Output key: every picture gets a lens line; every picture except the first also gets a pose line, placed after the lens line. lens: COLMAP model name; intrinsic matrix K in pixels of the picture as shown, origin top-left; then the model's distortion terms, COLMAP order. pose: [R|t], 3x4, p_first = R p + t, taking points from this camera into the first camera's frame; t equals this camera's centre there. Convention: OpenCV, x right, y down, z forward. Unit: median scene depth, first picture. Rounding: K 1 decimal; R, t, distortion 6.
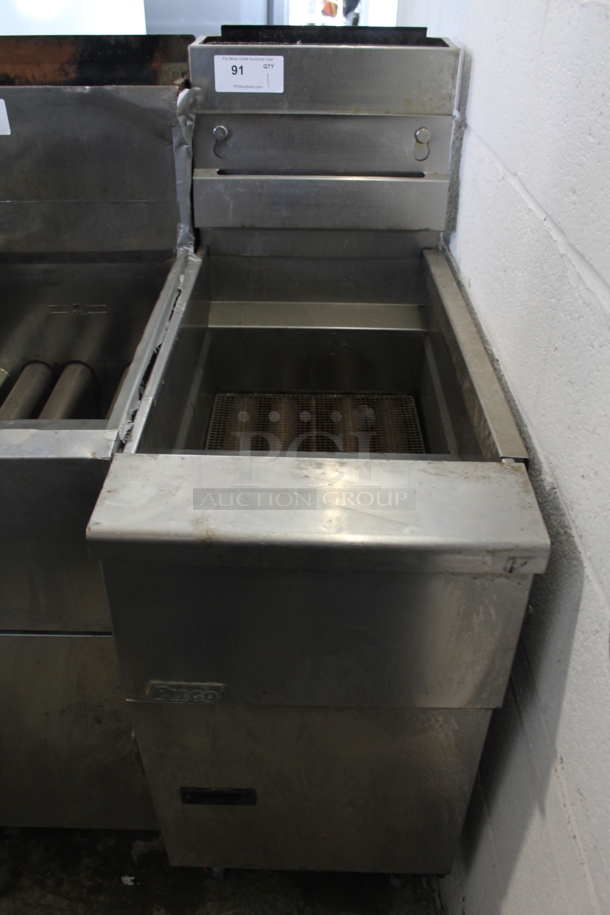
lens RADIAL K [[754.1, 0, 305.0], [0, 754.1, 457.5], [0, 0, 1]] dist [-0.006130, -0.000349]
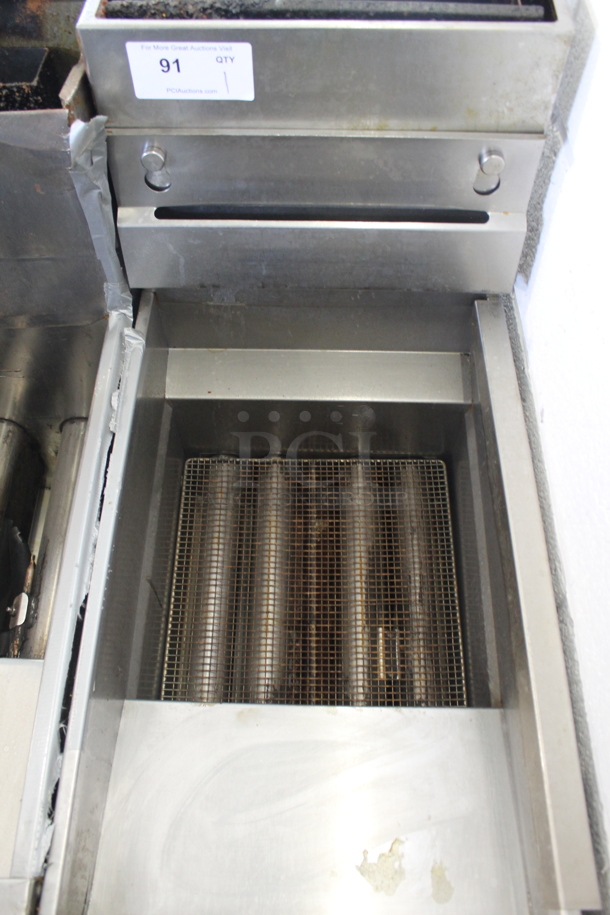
lens RADIAL K [[754.1, 0, 305.0], [0, 754.1, 457.5], [0, 0, 1]] dist [-0.006130, -0.000349]
pose [[0.999849, -0.005089, -0.016602, 0.017961], [0.011483, 0.910966, 0.412321, -0.471617], [0.013026, -0.412450, 0.910887, 0.366619]]
